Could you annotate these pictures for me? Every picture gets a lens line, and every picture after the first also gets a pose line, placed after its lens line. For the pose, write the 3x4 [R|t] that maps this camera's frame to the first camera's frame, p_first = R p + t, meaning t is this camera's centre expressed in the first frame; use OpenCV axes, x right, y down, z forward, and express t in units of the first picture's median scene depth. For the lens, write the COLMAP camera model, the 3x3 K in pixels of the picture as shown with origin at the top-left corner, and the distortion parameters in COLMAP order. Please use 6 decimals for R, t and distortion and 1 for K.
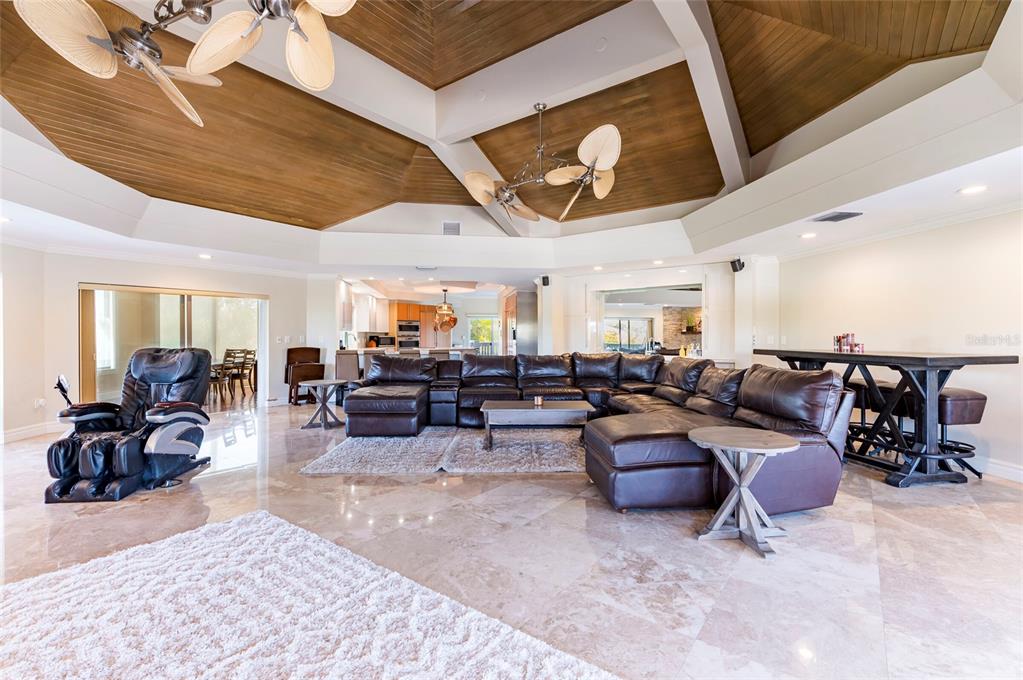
lens RADIAL K [[457.4, 0, 511.5], [0, 457.4, 340.0], [0, 0, 1]] dist [0.000631, 0.000227]
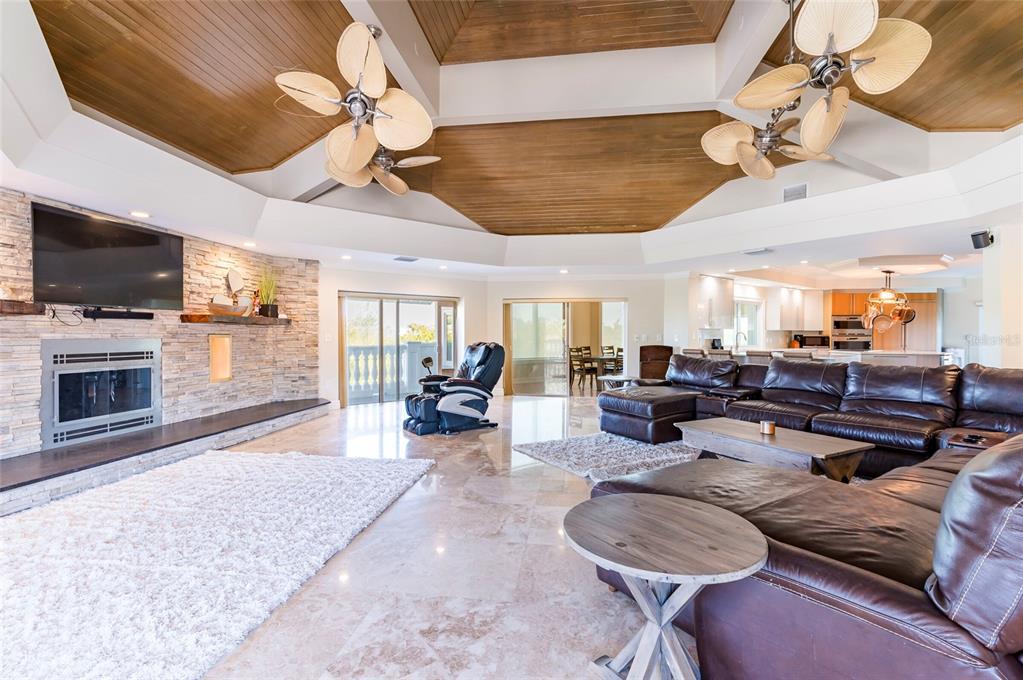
lens RADIAL K [[457.8, 0, 511.5], [0, 457.8, 340.0], [0, 0, 1]] dist [0.000042, -0.000129]
pose [[0.492568, 0.010906, -0.870206, 0.355197], [-0.009454, 0.999930, 0.007181, -0.000691], [0.870223, 0.004690, 0.492636, 0.243880]]
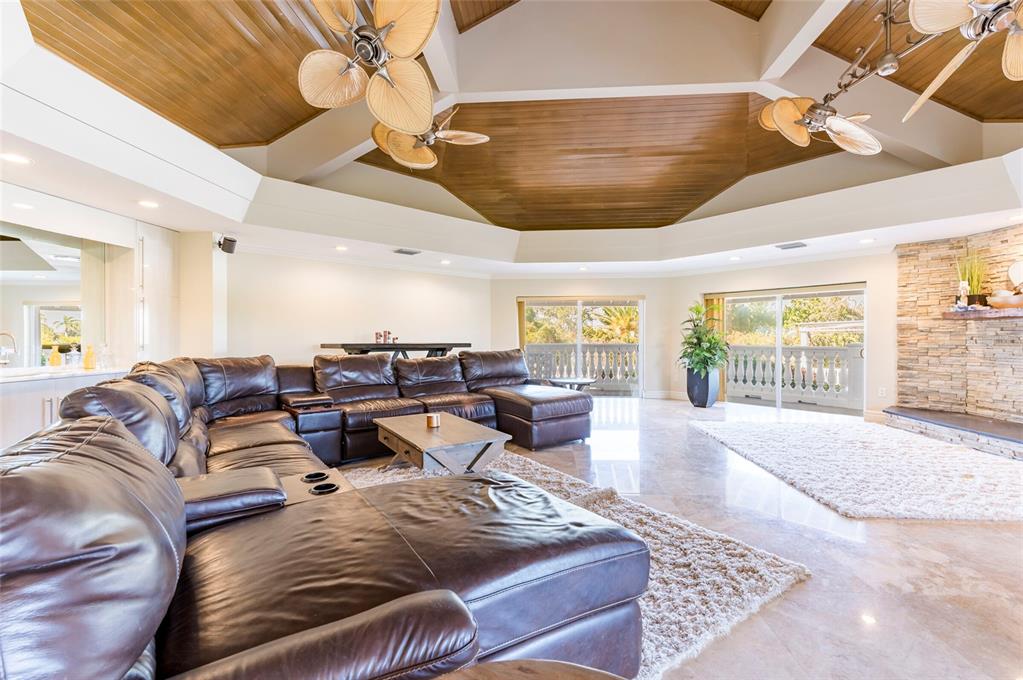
lens RADIAL K [[444.1, 0, 511.5], [0, 444.1, 340.0], [0, 0, 1]] dist [-0.001461, -0.000101]
pose [[-0.545448, 0.000146, 0.838145, -0.443183], [0.007348, 0.999962, 0.004608, 0.007762], [-0.838113, 0.008672, -0.545428, 0.989496]]
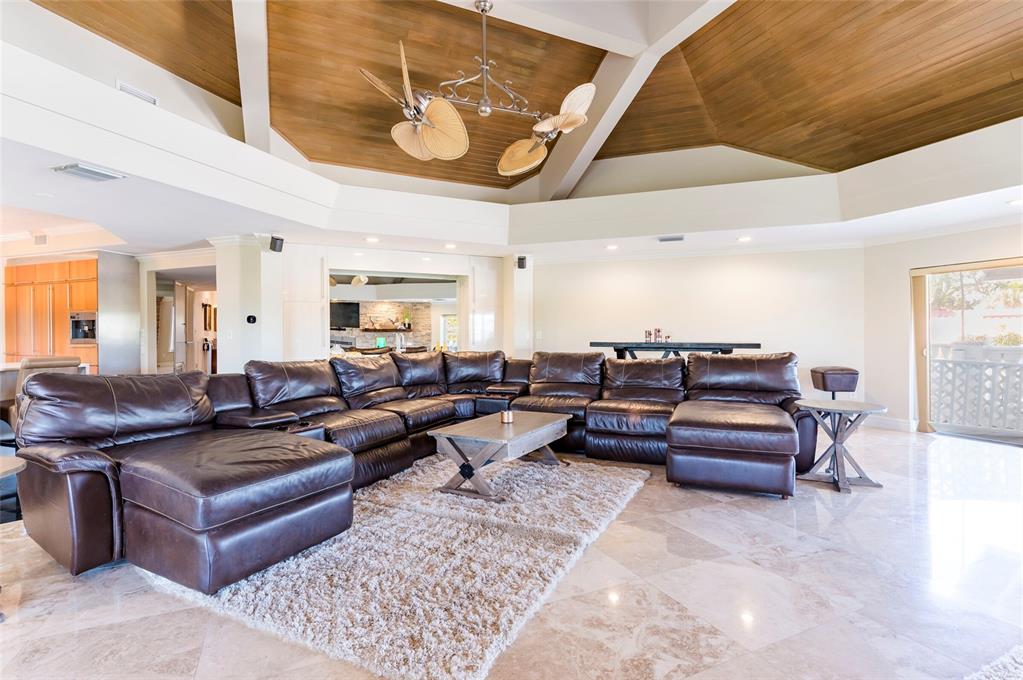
lens RADIAL K [[489.7, 0, 511.5], [0, 489.7, 340.0], [0, 0, 1]] dist [-0.001105, -0.000658]
pose [[0.471248, -0.005725, 0.881982, -0.480617], [0.007391, 0.999969, 0.002542, 0.008455], [-0.881970, 0.005321, 0.471276, 0.490565]]
